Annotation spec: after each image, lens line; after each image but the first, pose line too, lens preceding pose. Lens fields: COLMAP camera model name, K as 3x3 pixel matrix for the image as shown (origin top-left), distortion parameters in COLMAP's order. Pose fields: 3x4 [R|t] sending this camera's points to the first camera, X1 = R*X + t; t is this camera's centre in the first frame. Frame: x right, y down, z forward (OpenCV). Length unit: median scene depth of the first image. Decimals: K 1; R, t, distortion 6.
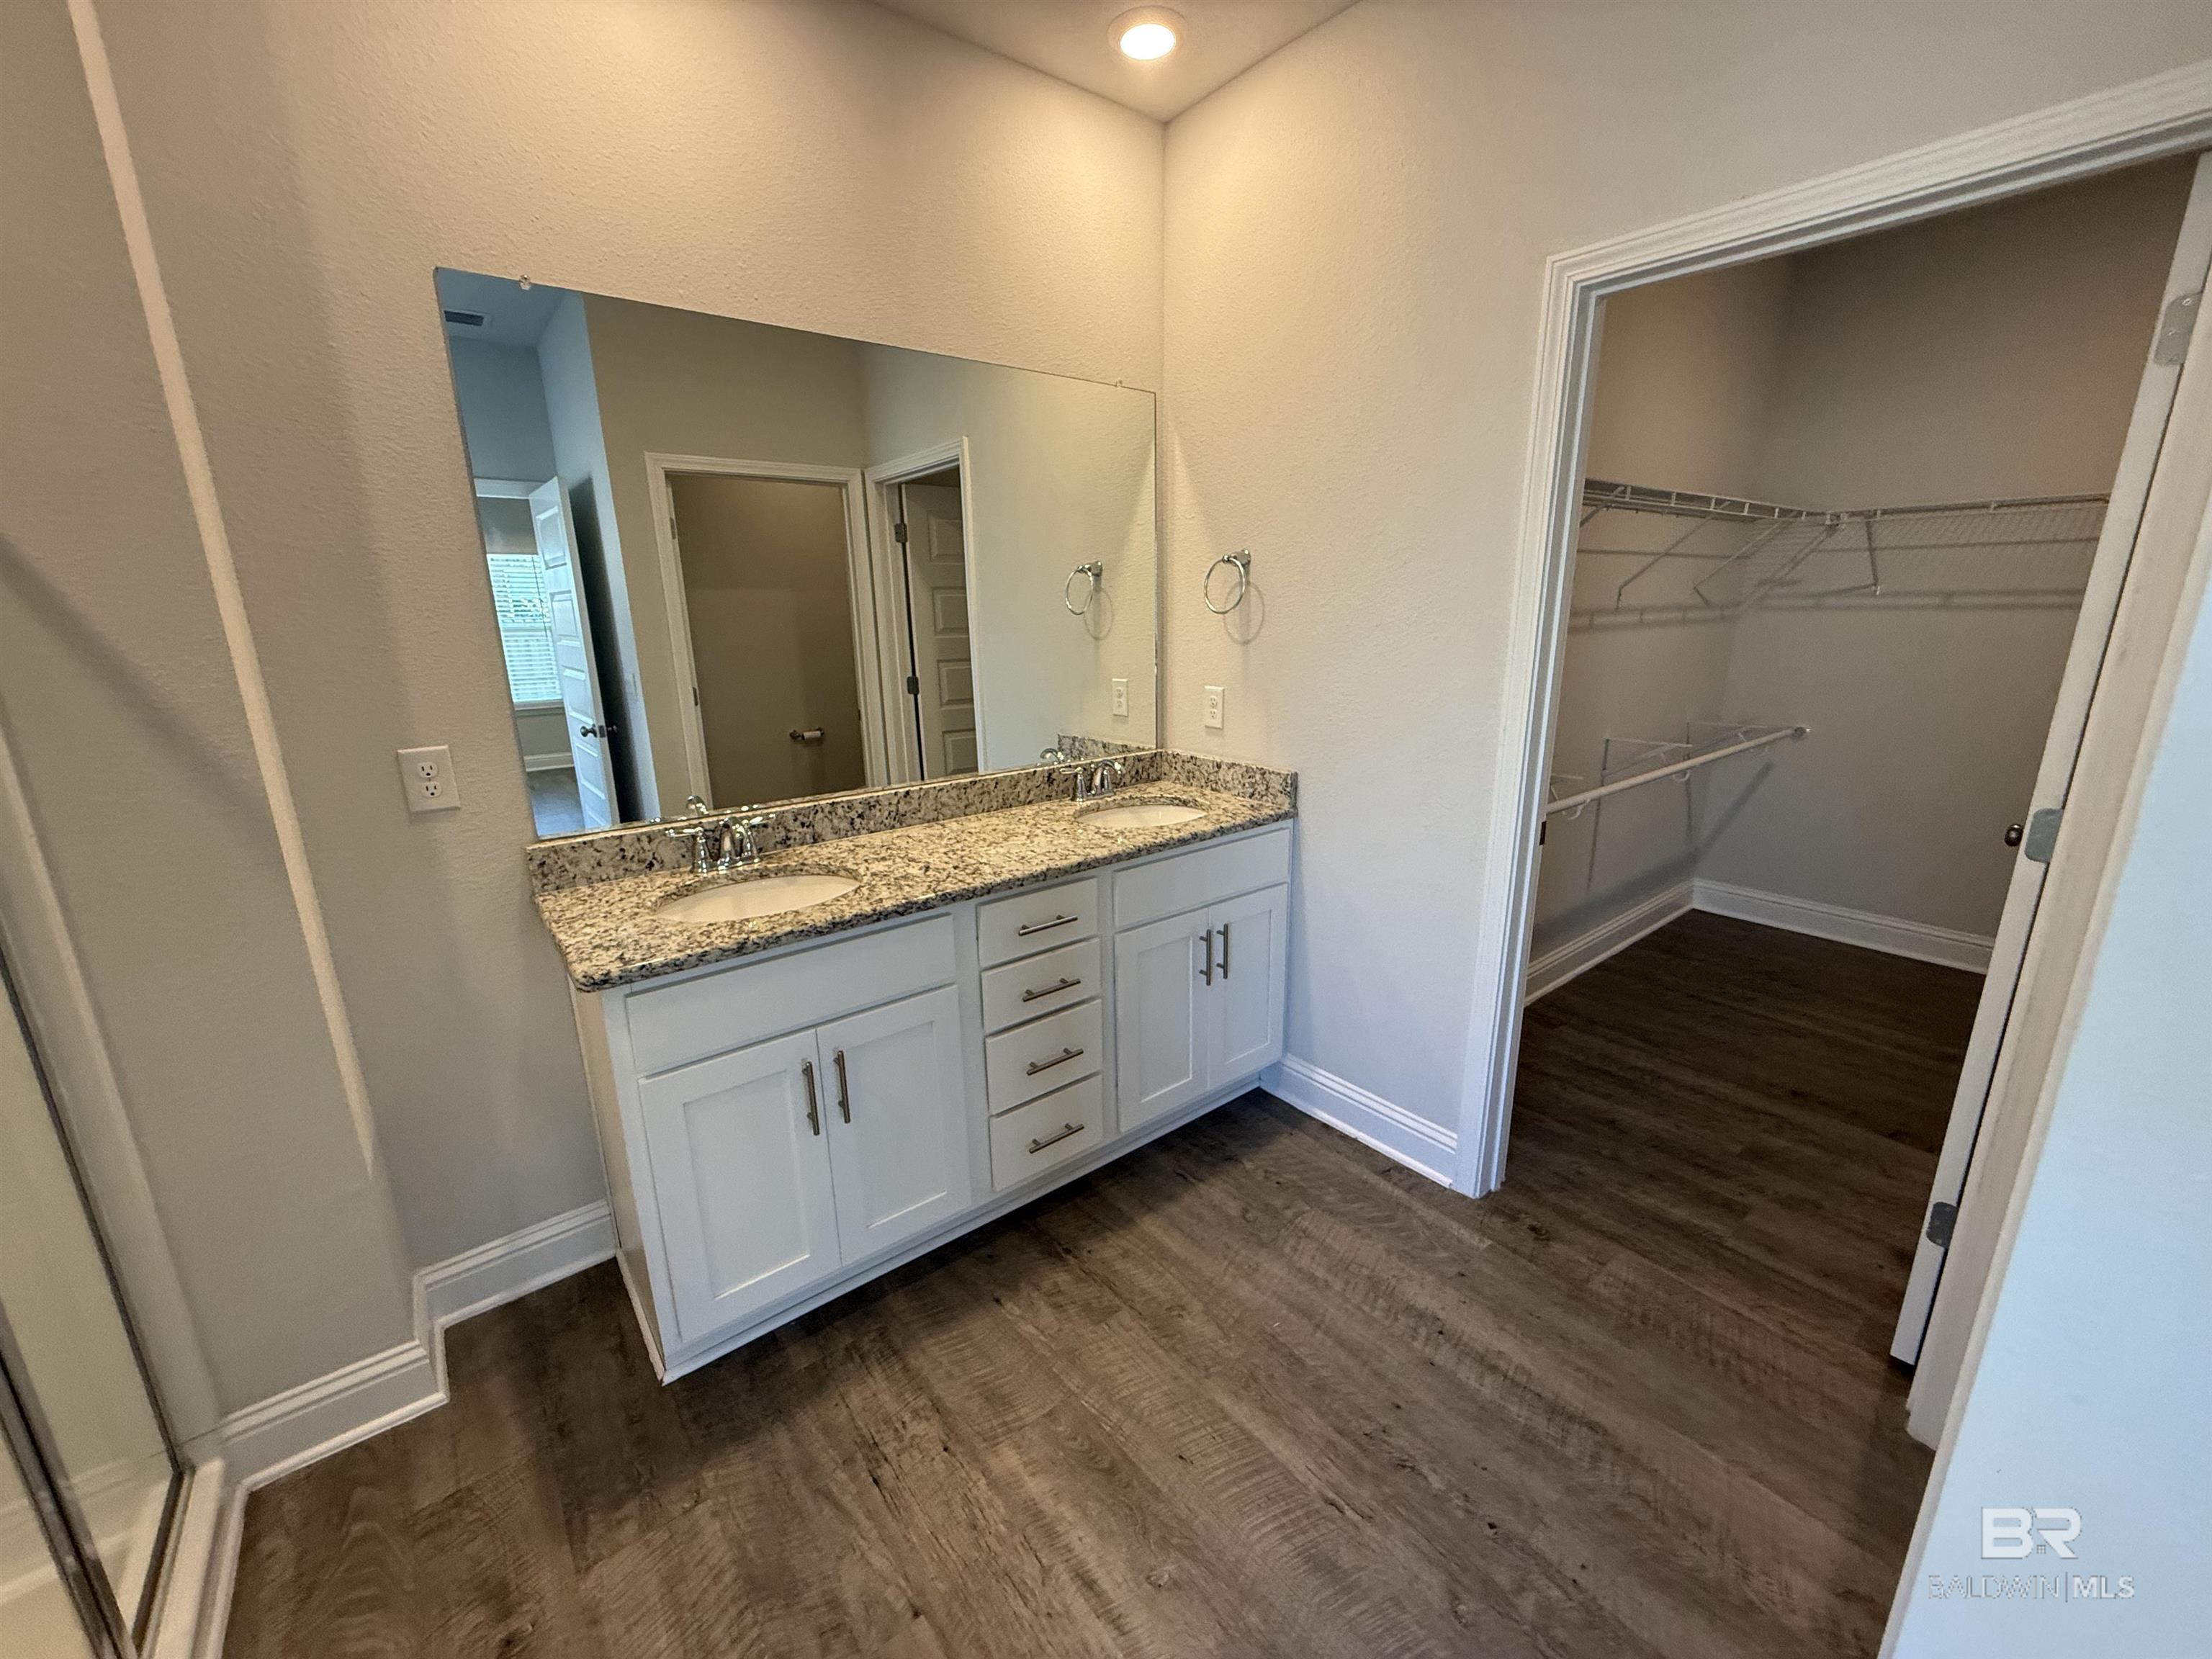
lens RADIAL K [[885.9, 0, 1102.9], [0, 885.9, 836.1], [0, 0, 1]] dist [0.000411, -0.000901]
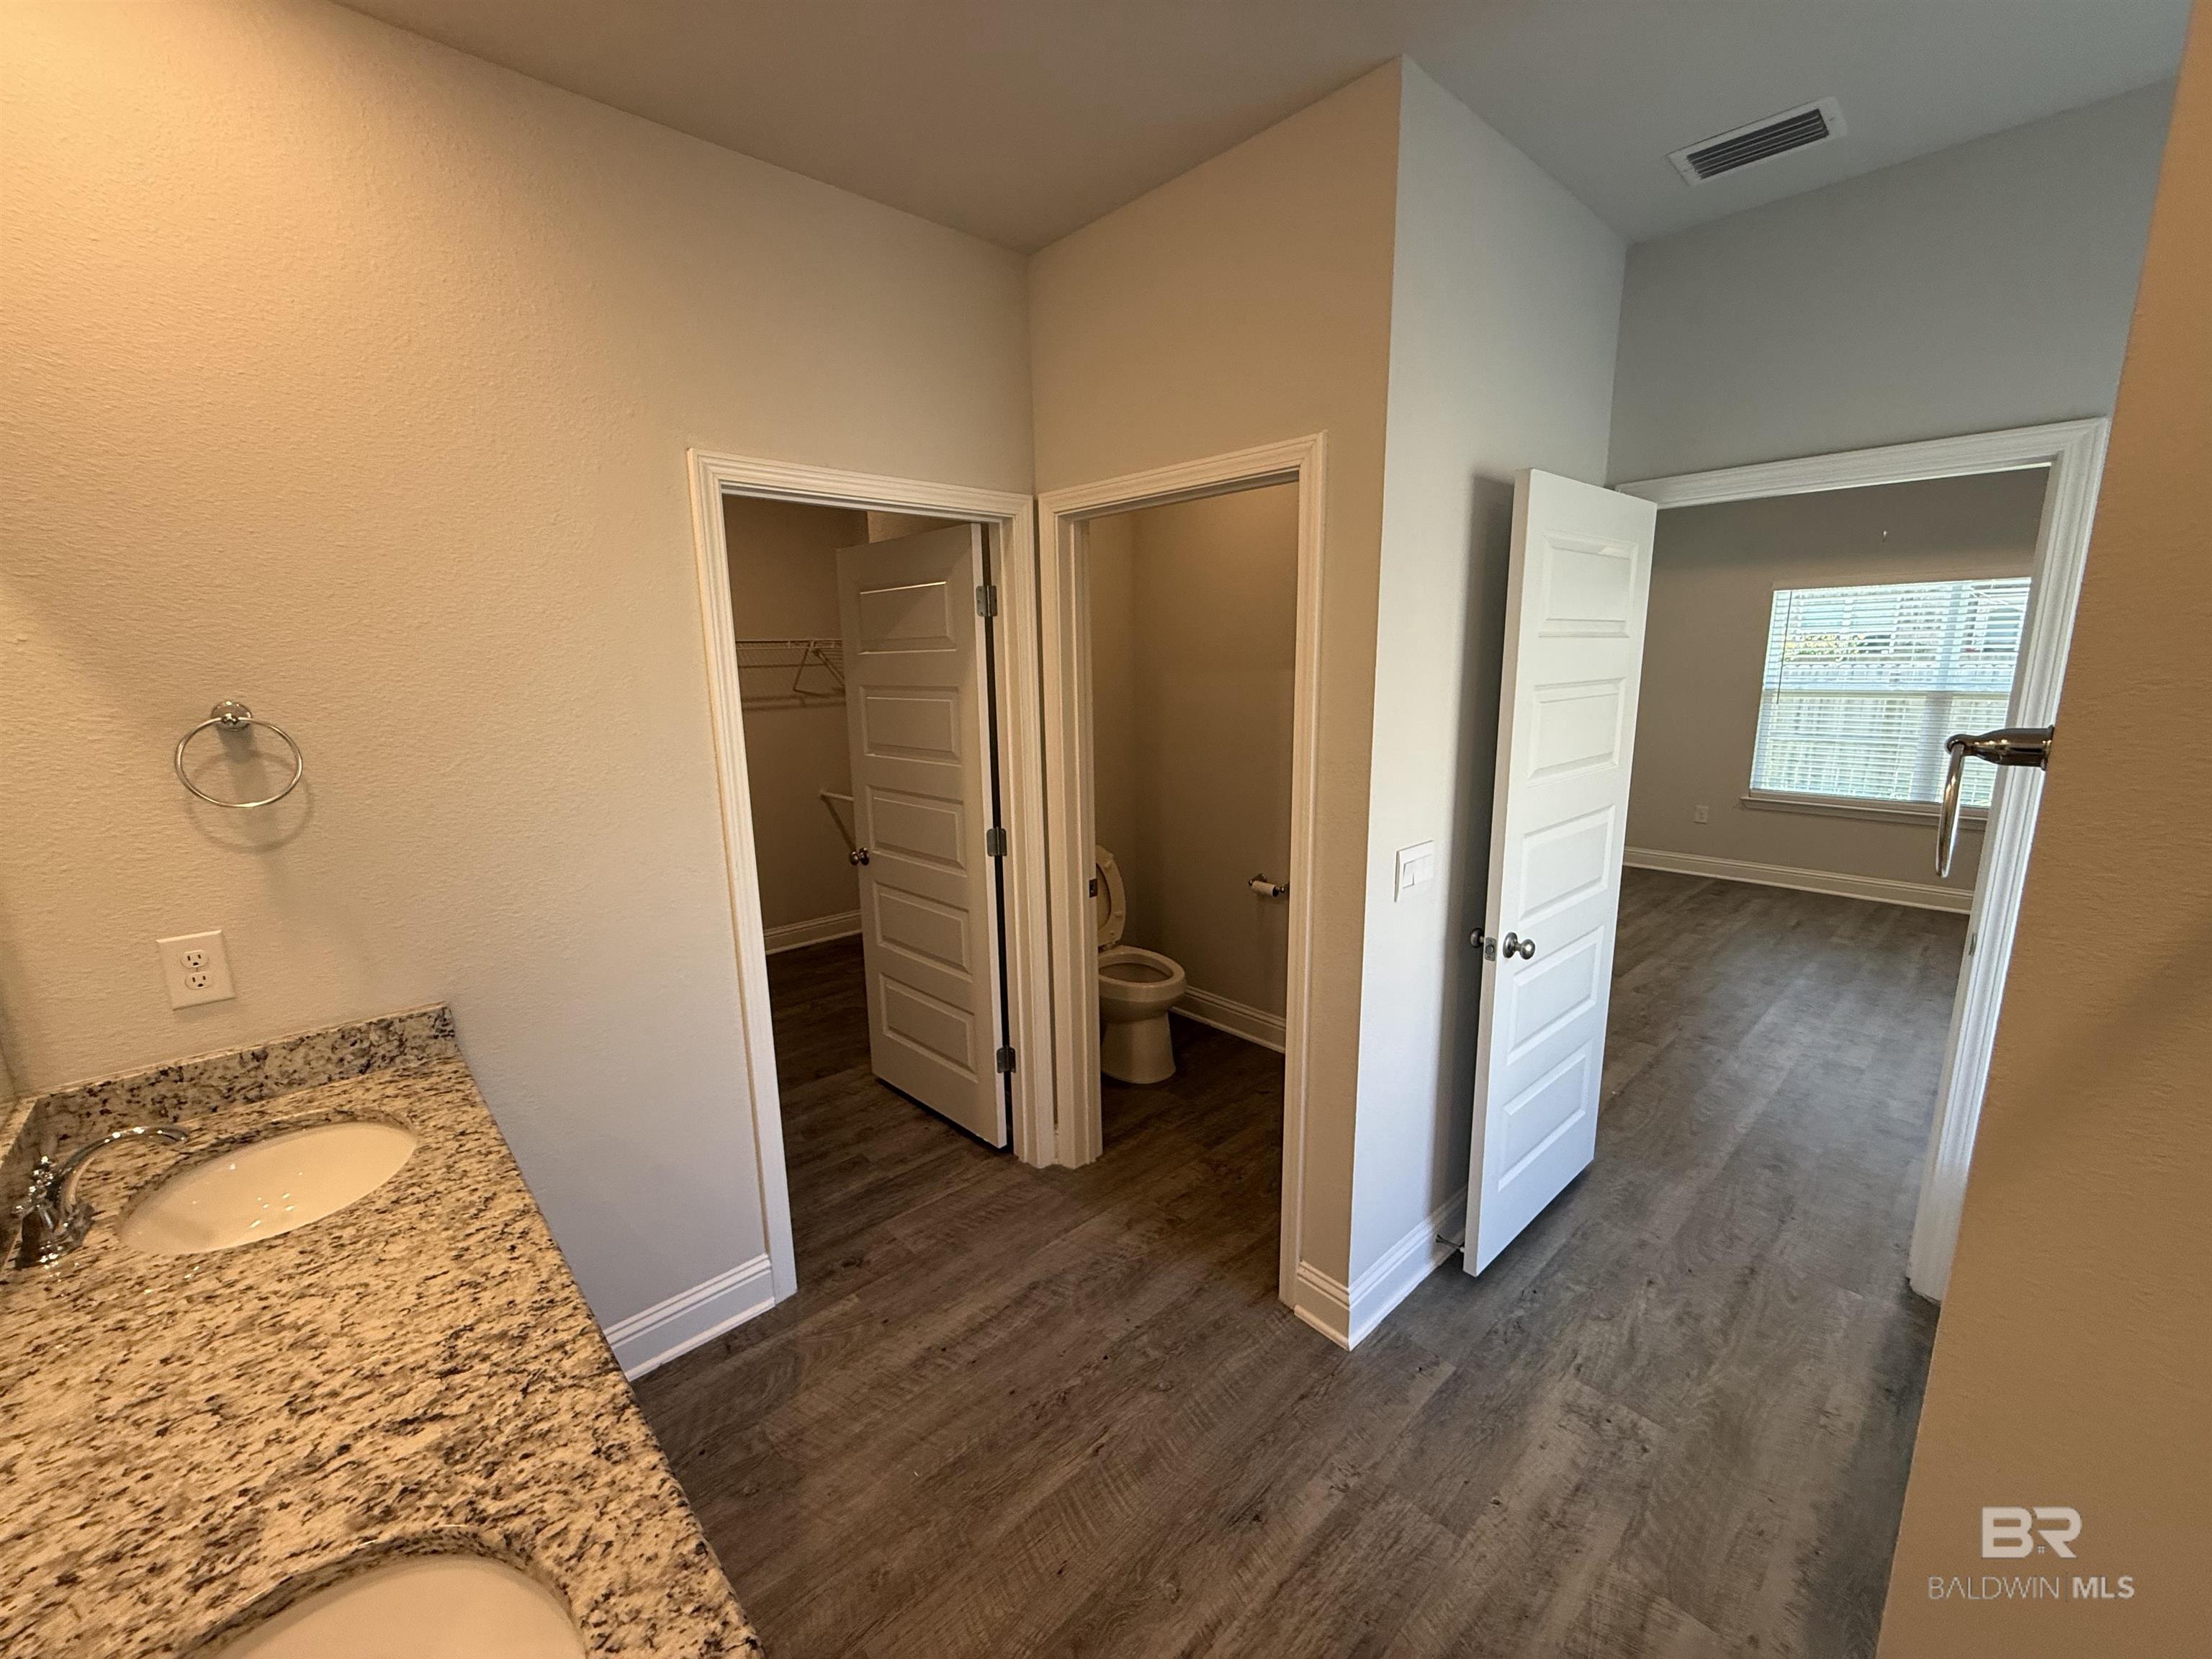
lens RADIAL K [[885.9, 0, 1100.8], [0, 885.9, 825.8], [0, 0, 1]] dist [0.000411, -0.000901]
pose [[-0.081982, -0.170576, 0.981928, -0.594654], [0.272537, 0.943854, 0.186716, -0.231285], [-0.958646, 0.282919, -0.030891, 0.559335]]
